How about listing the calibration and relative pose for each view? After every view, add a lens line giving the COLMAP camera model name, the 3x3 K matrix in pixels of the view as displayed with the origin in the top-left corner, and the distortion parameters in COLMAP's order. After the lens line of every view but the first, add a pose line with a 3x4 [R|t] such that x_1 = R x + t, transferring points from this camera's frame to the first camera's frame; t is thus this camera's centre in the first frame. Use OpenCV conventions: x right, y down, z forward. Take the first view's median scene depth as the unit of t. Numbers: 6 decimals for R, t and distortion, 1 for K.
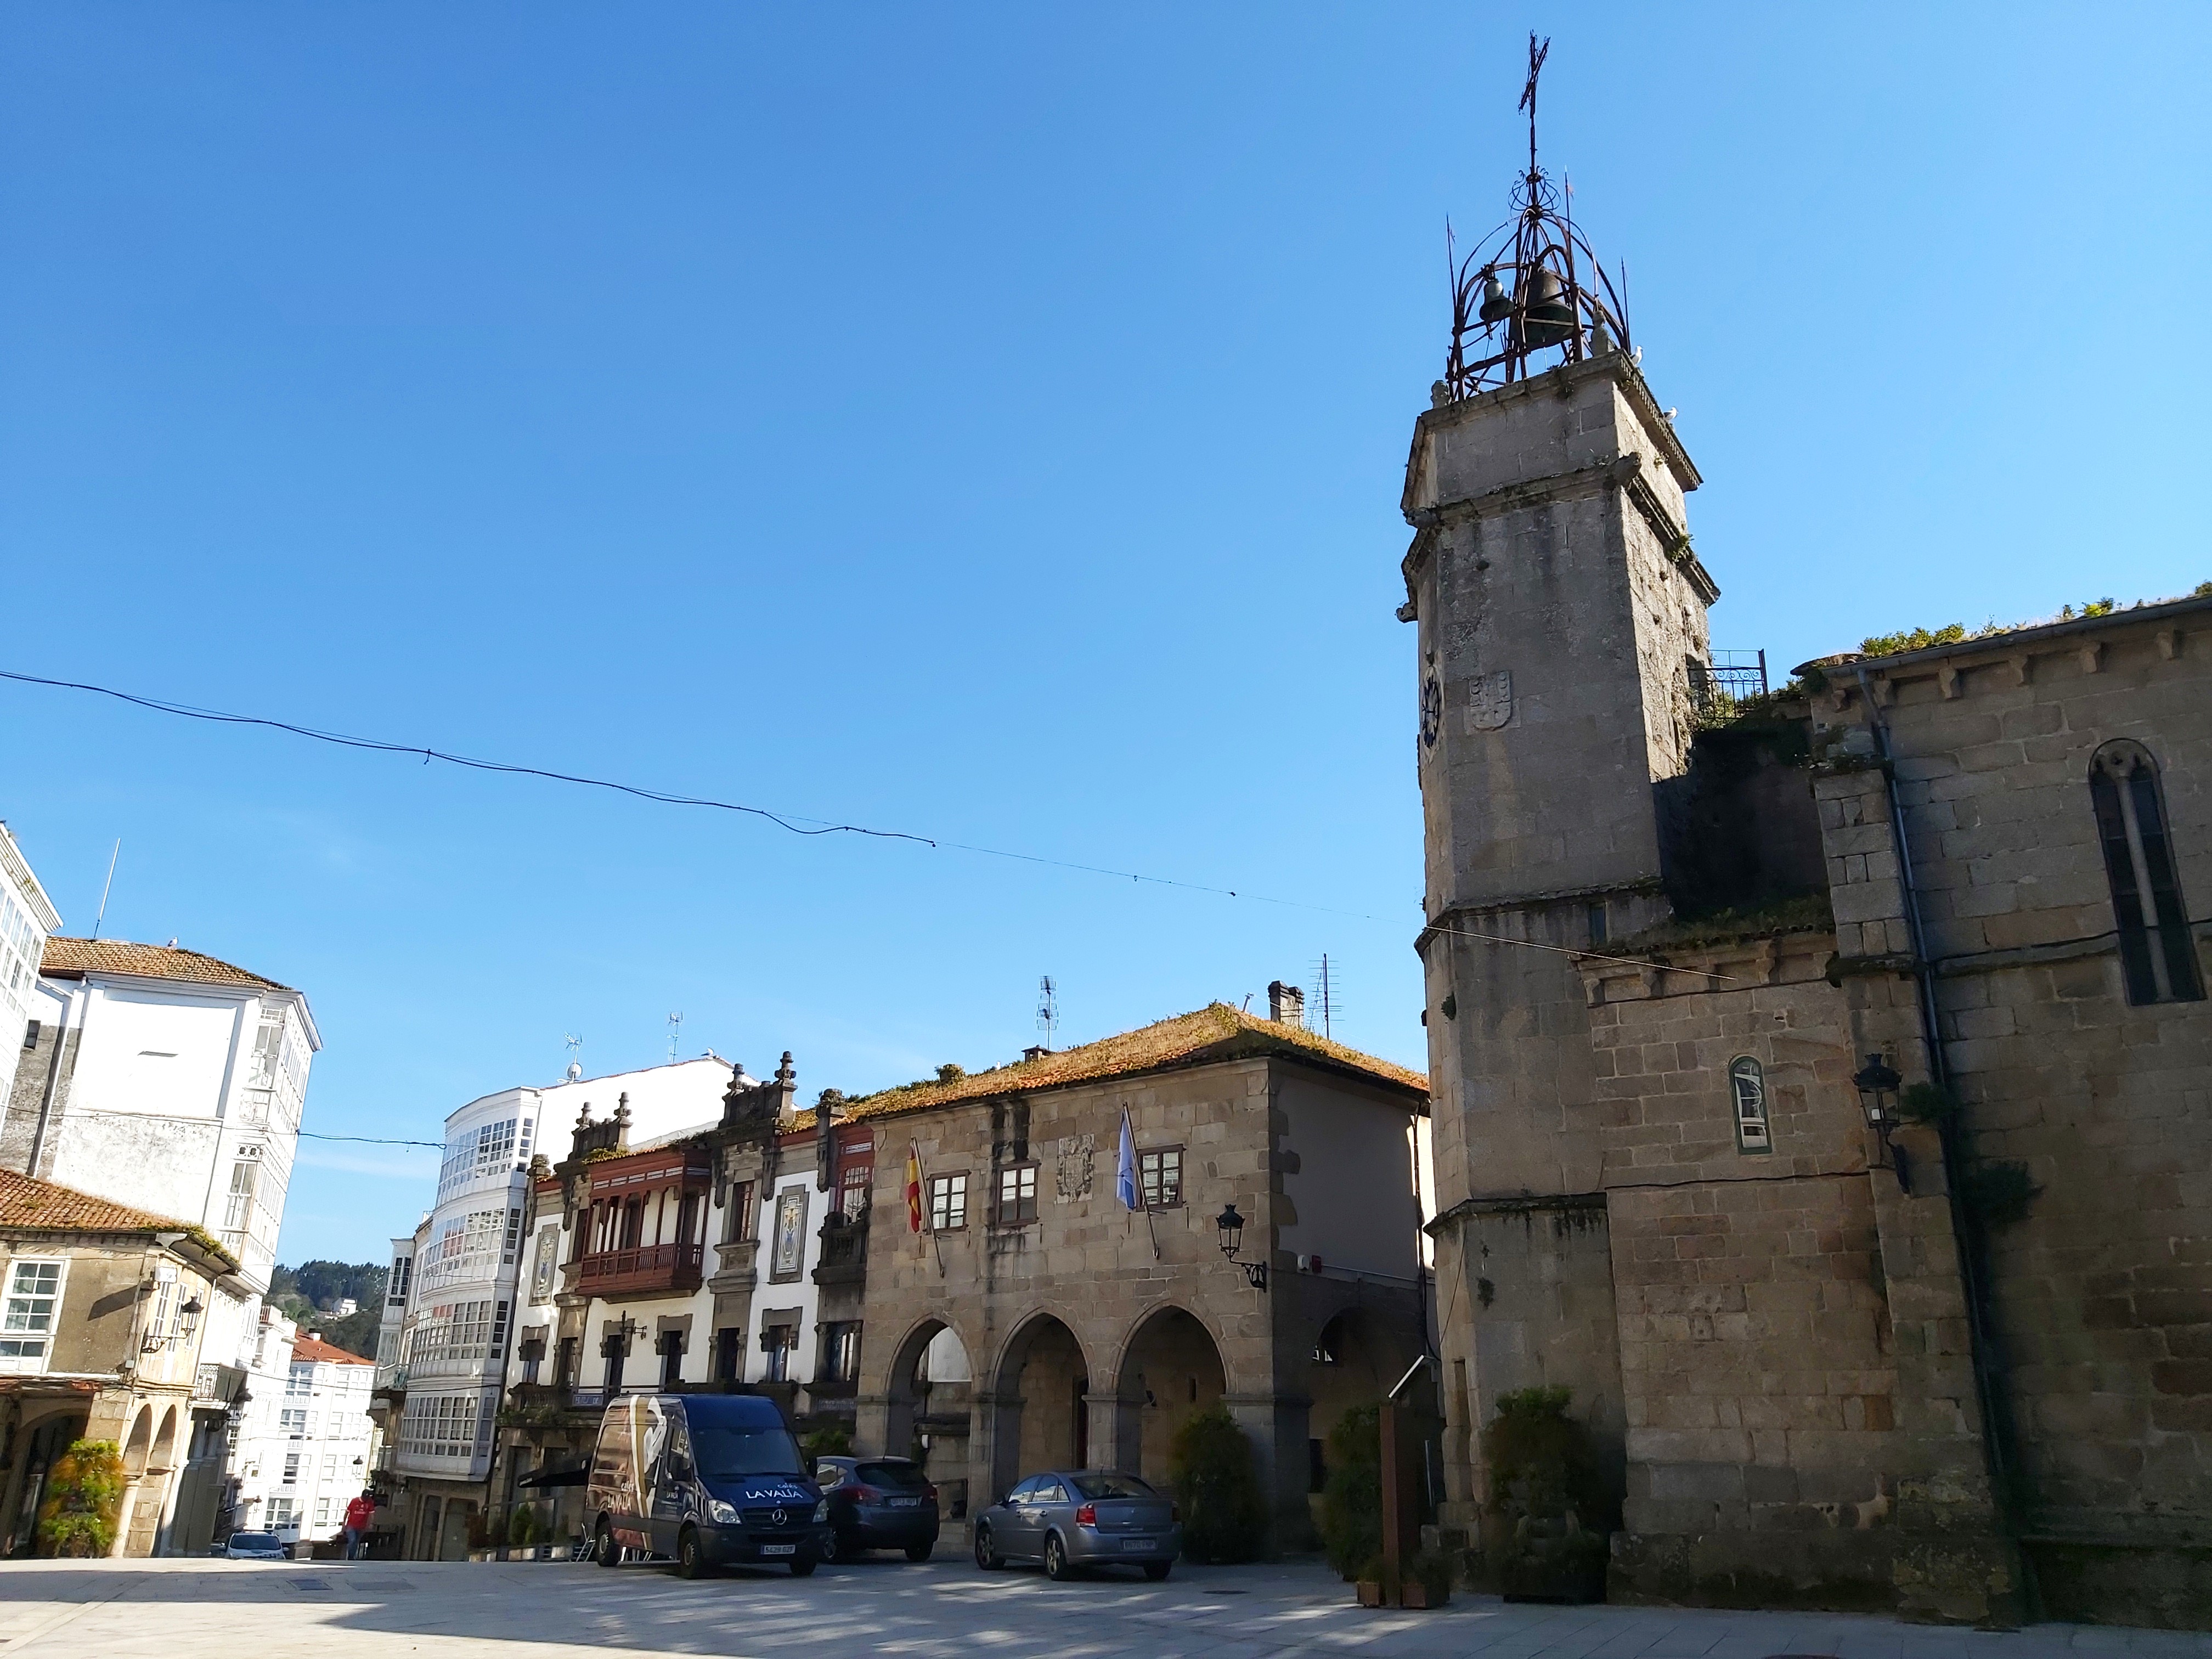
lens RADIAL K [[1673.9, 0, 1106.0], [0, 1673.9, 829.5], [0, 0, 1]] dist [0.040653, -0.081875]
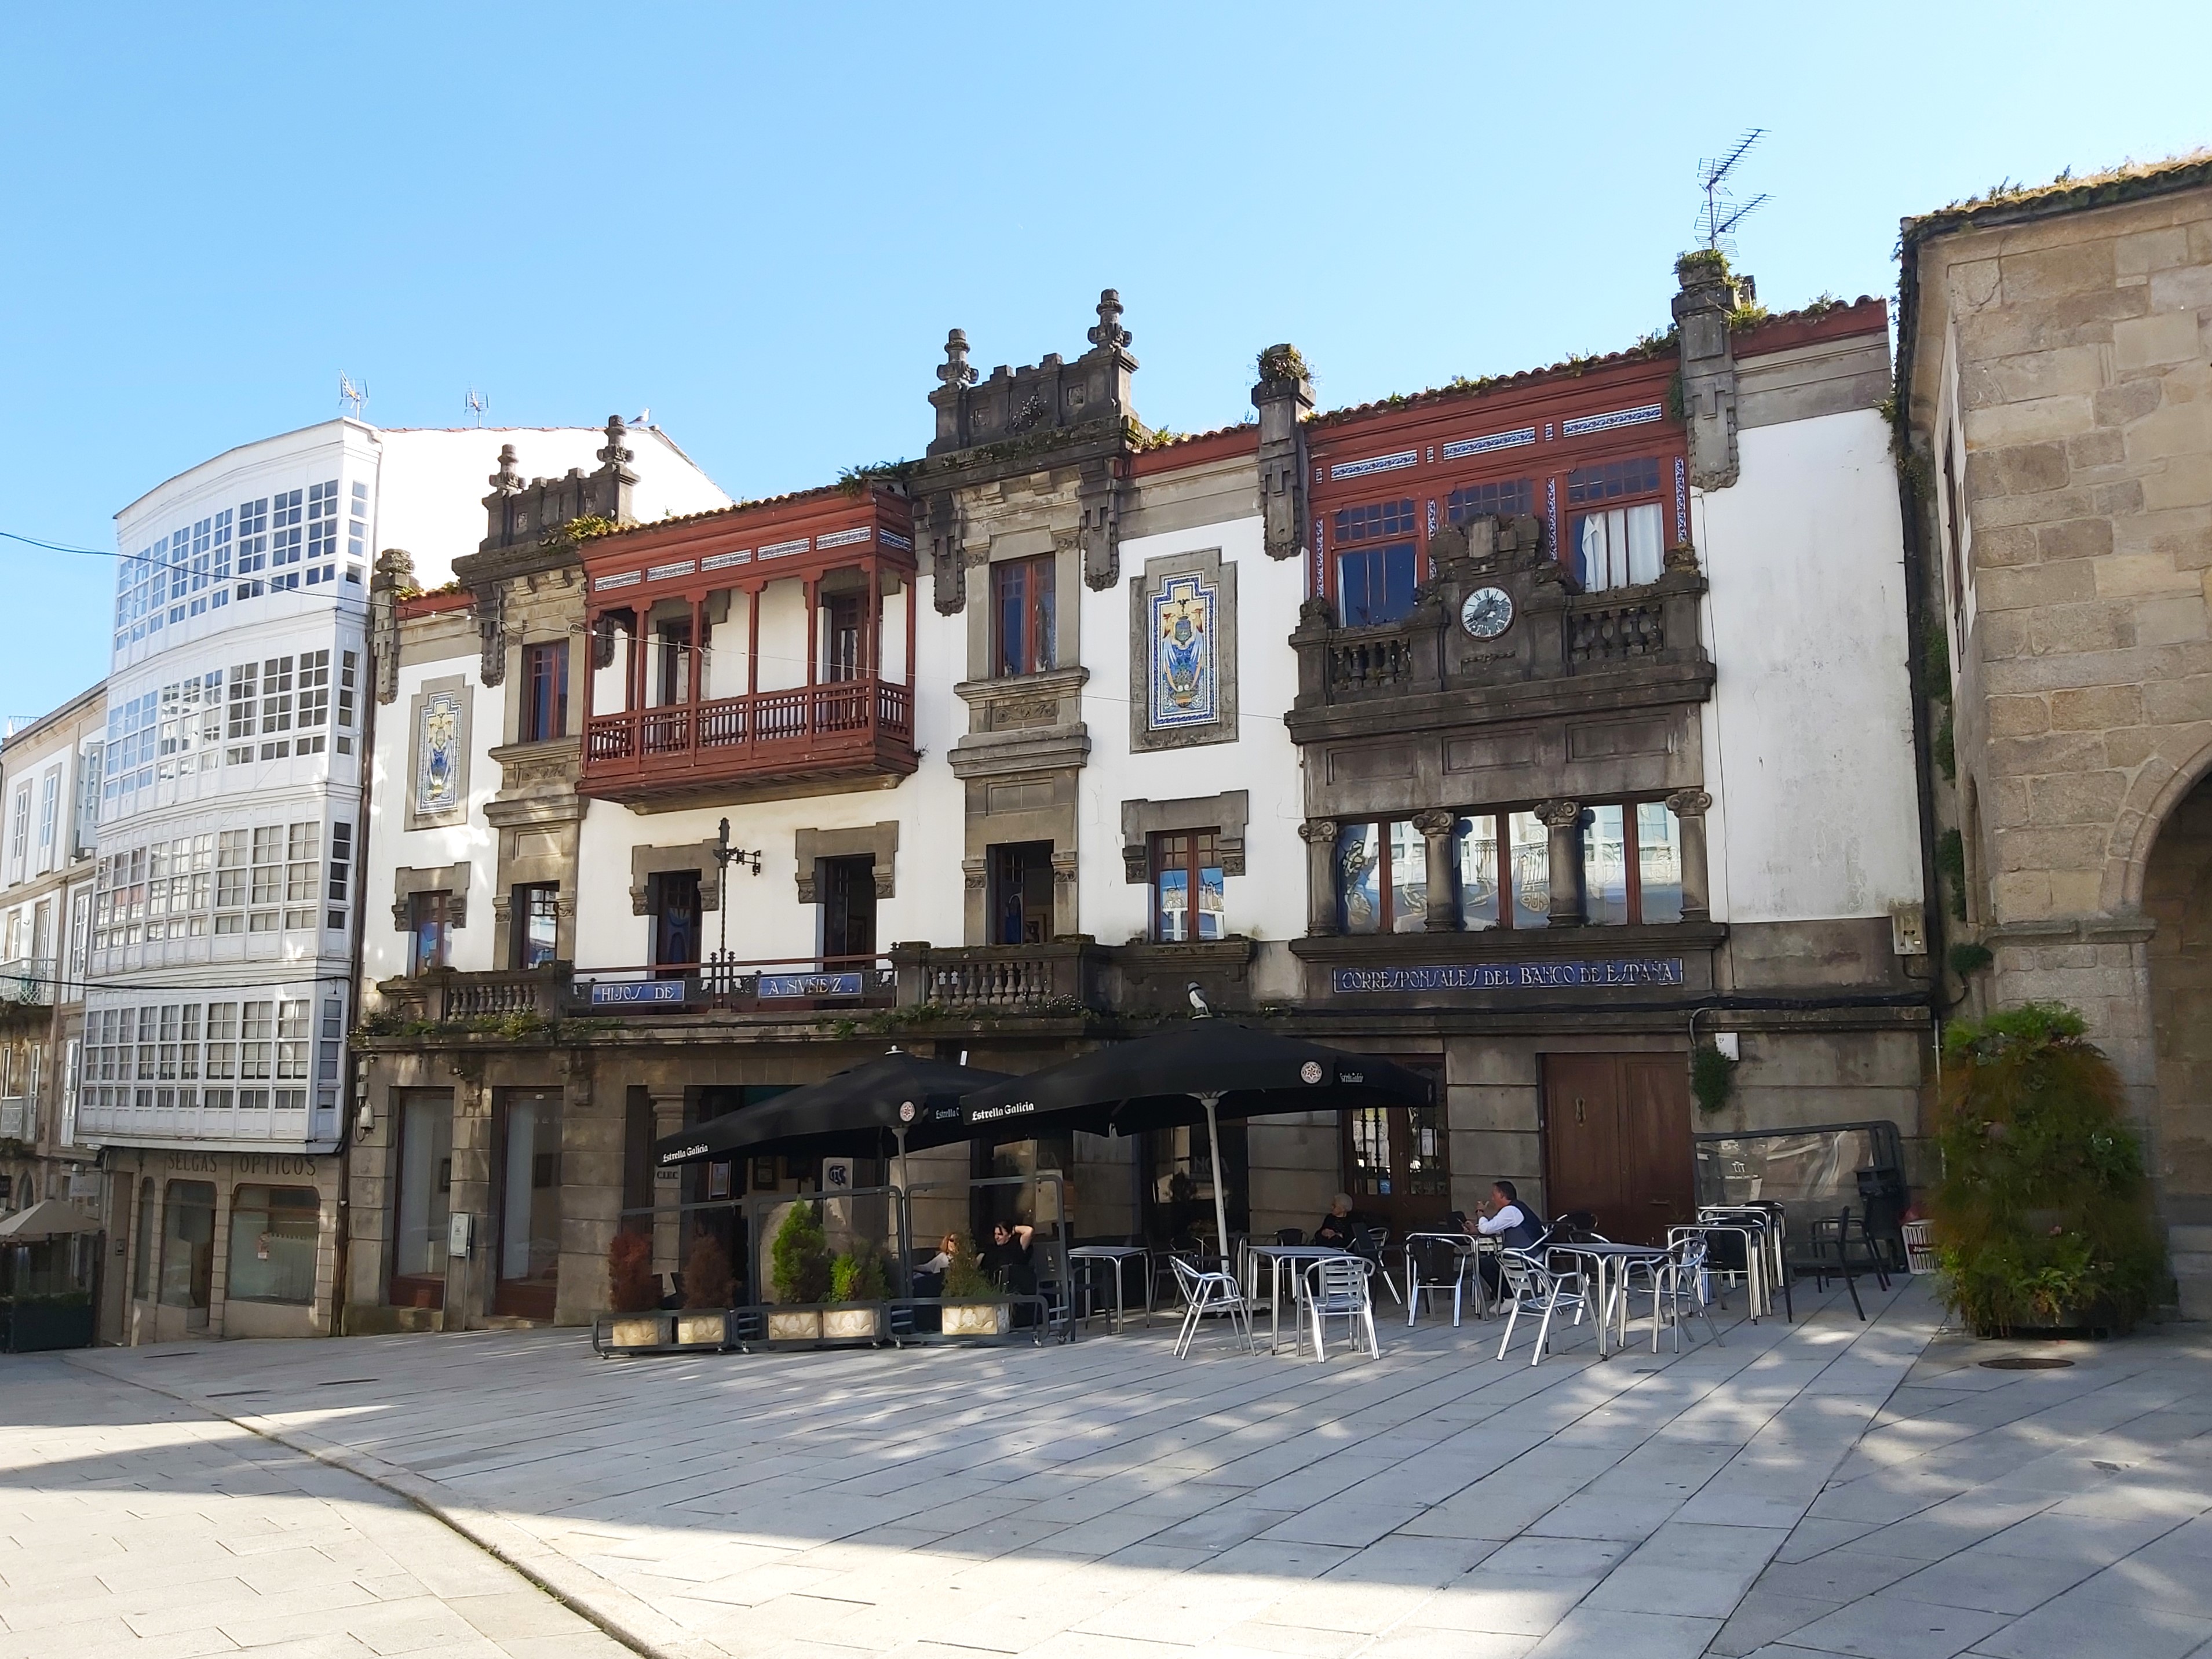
lens RADIAL K [[1723.5, 0, 1039.8], [0, 1723.5, 837.1], [0, 0, 1]] dist [0.086554, -0.151600]
pose [[0.964006, 0.015710, 0.265415, -0.321042], [-0.071037, 0.977182, 0.200171, 0.177457], [-0.256215, -0.211820, 0.943126, 0.480034]]
